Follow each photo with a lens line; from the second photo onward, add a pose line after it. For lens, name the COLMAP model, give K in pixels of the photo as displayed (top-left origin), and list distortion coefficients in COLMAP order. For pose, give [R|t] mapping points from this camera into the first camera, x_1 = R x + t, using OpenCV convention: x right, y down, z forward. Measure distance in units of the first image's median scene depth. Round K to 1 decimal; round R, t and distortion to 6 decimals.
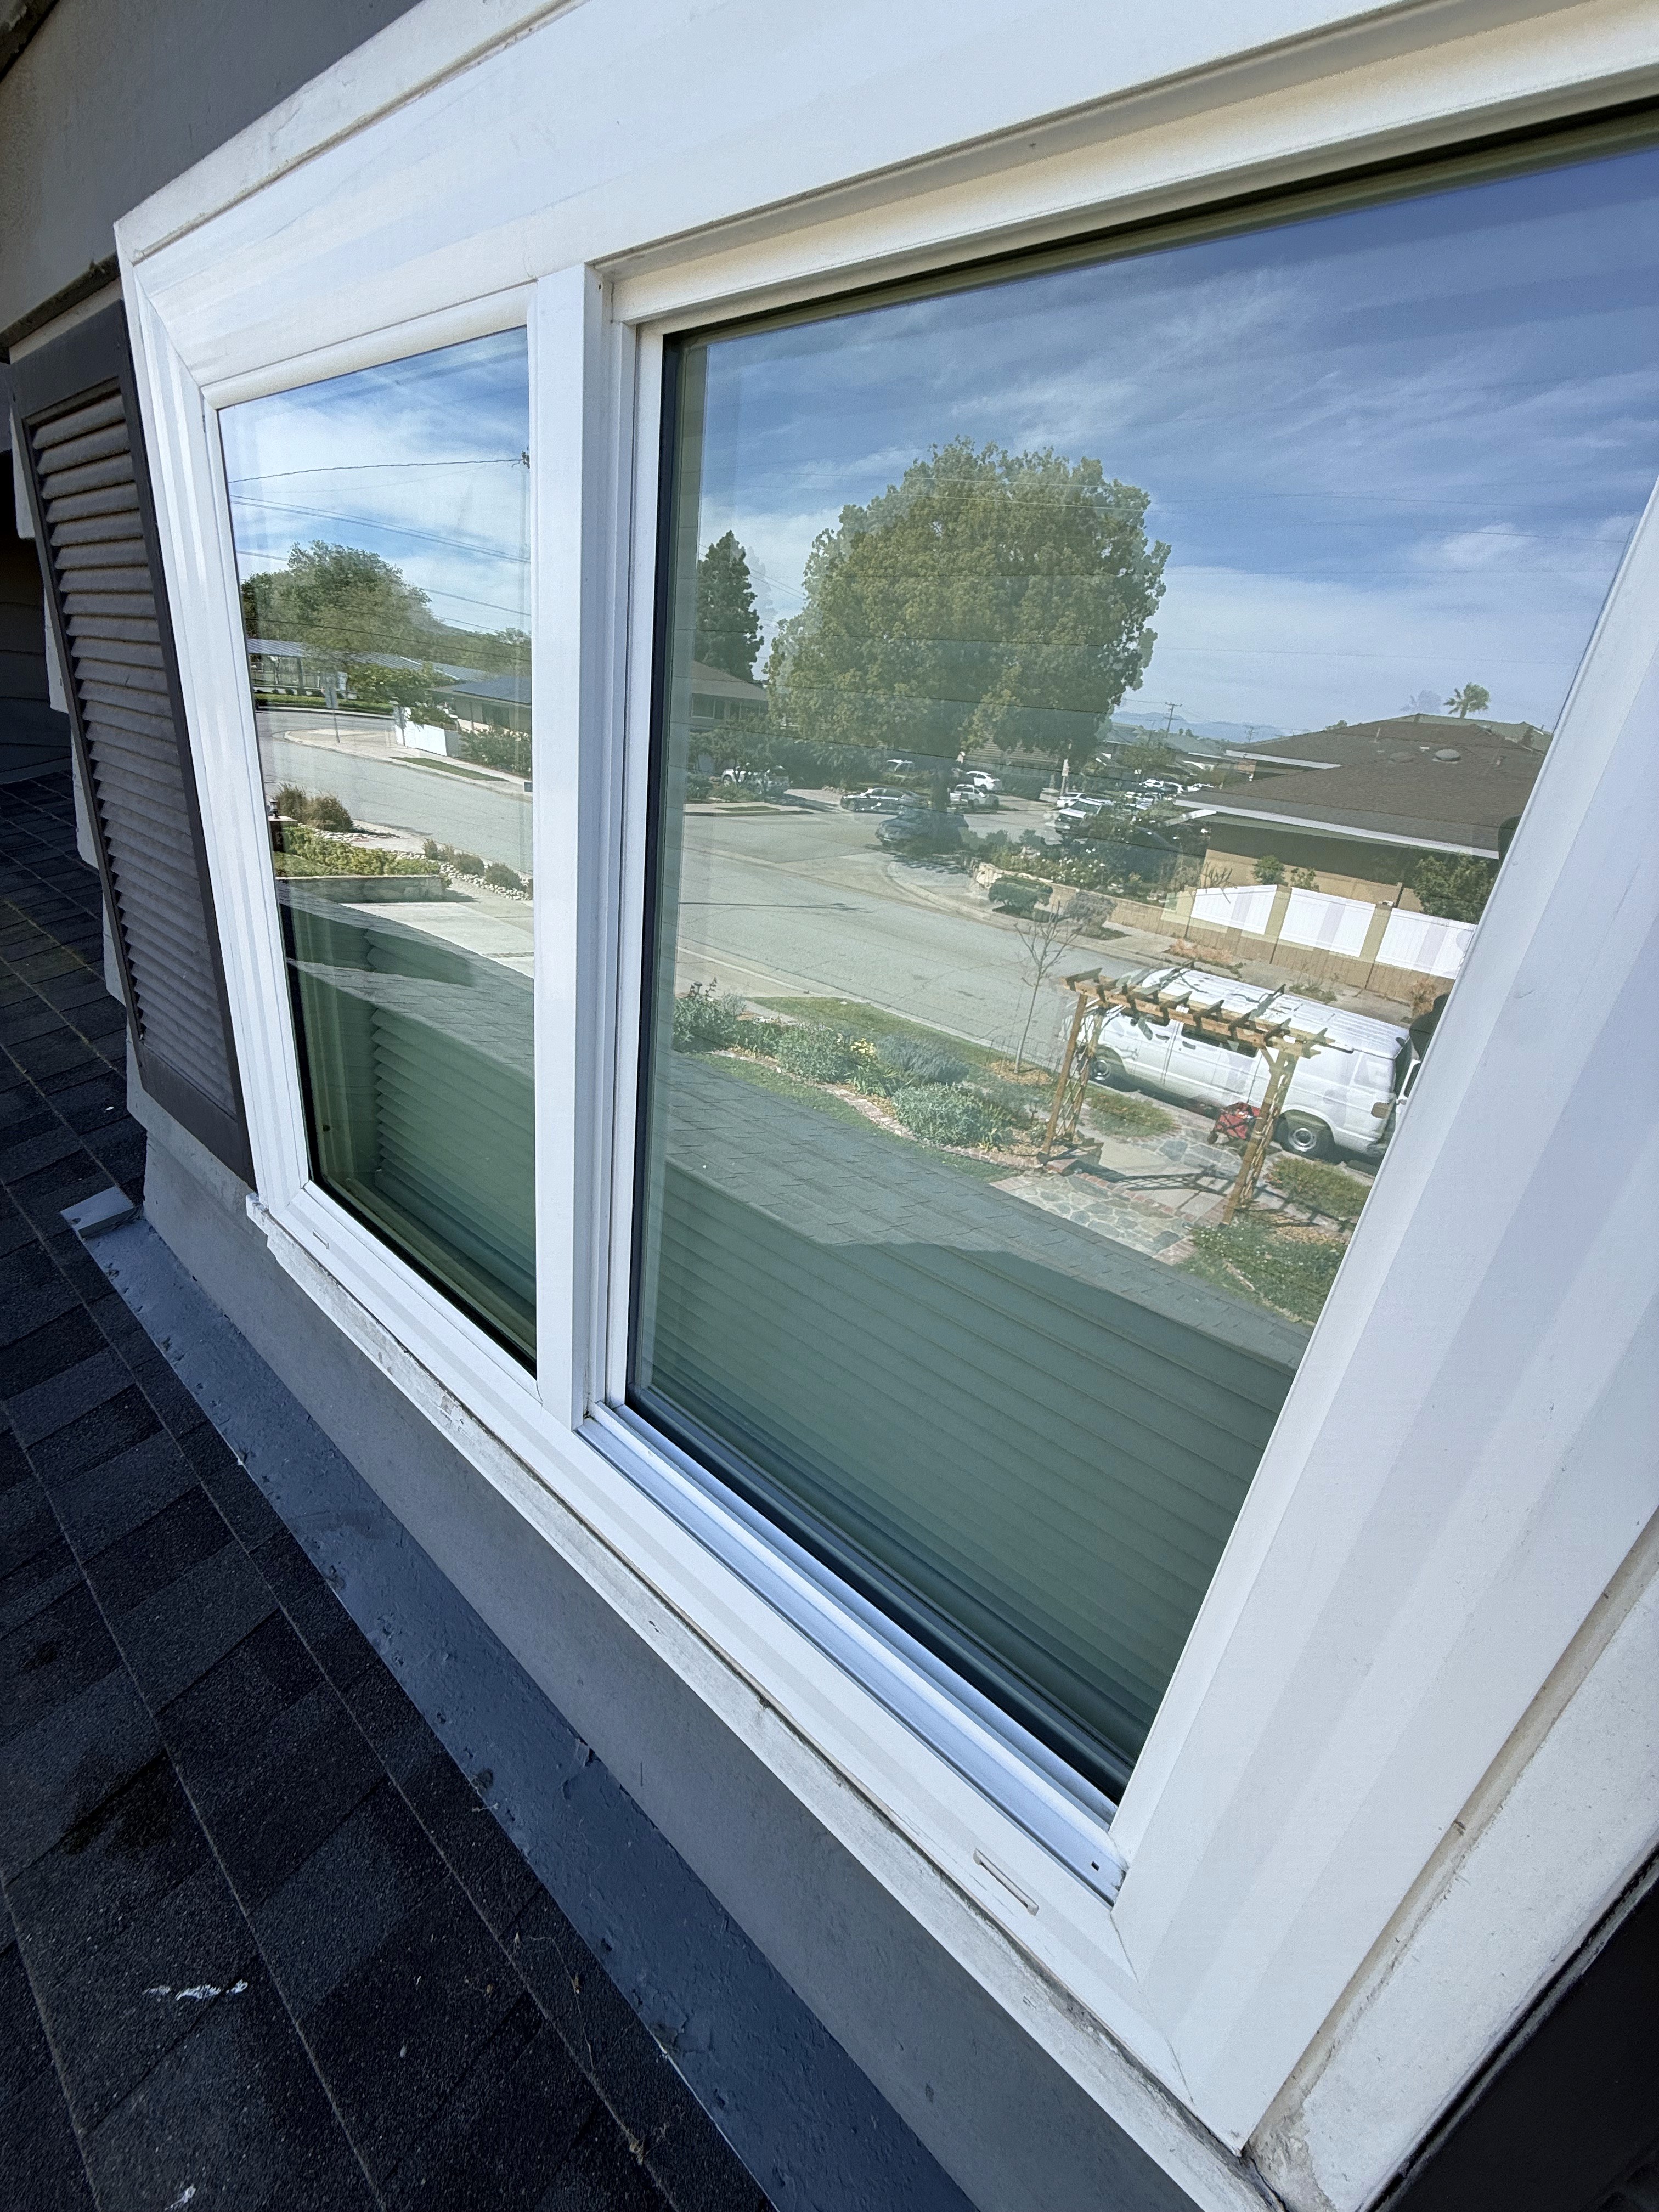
lens RADIAL K [[889.1, 0, 824.7], [0, 889.1, 1103.4], [0, 0, 1]] dist [0.002567, 0.001728]
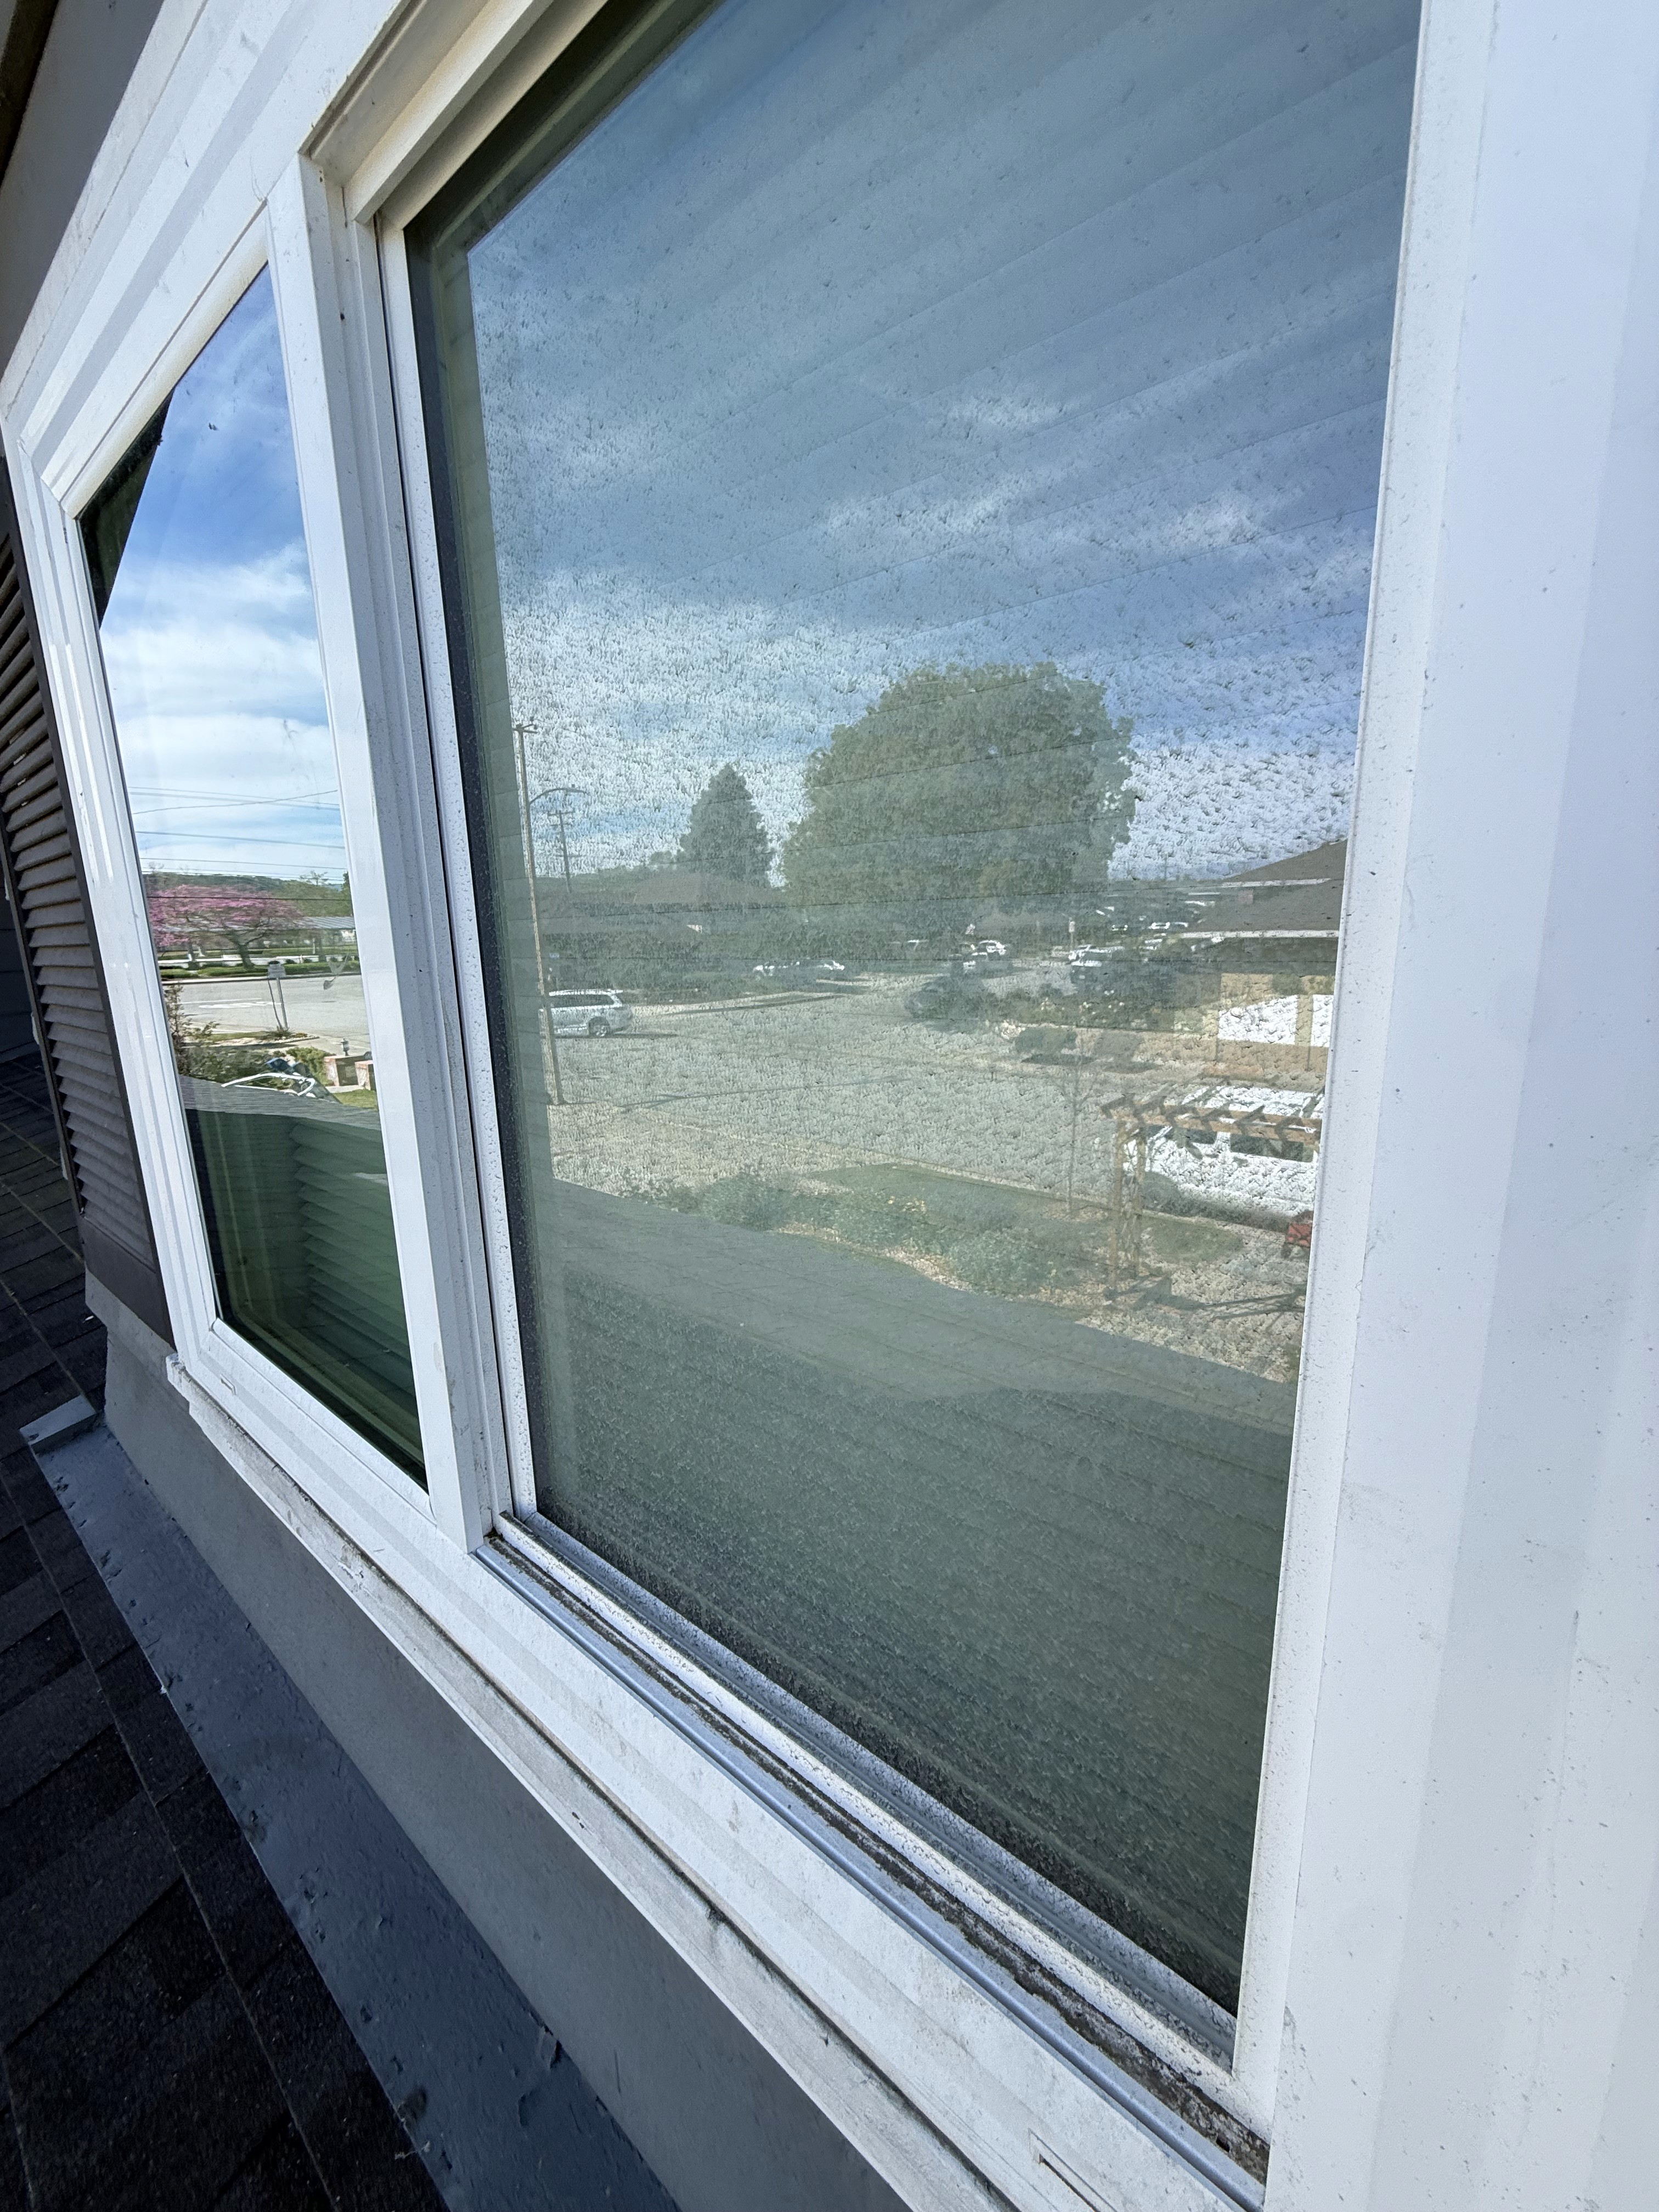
lens RADIAL K [[889.1, 0, 830.5], [0, 889.1, 1110.9], [0, 0, 1]] dist [0.002567, 0.001728]
pose [[0.990267, -0.134544, -0.035625, 0.066433], [0.125379, 0.973478, -0.191365, 0.106392], [0.060427, 0.185036, 0.980872, 0.106924]]
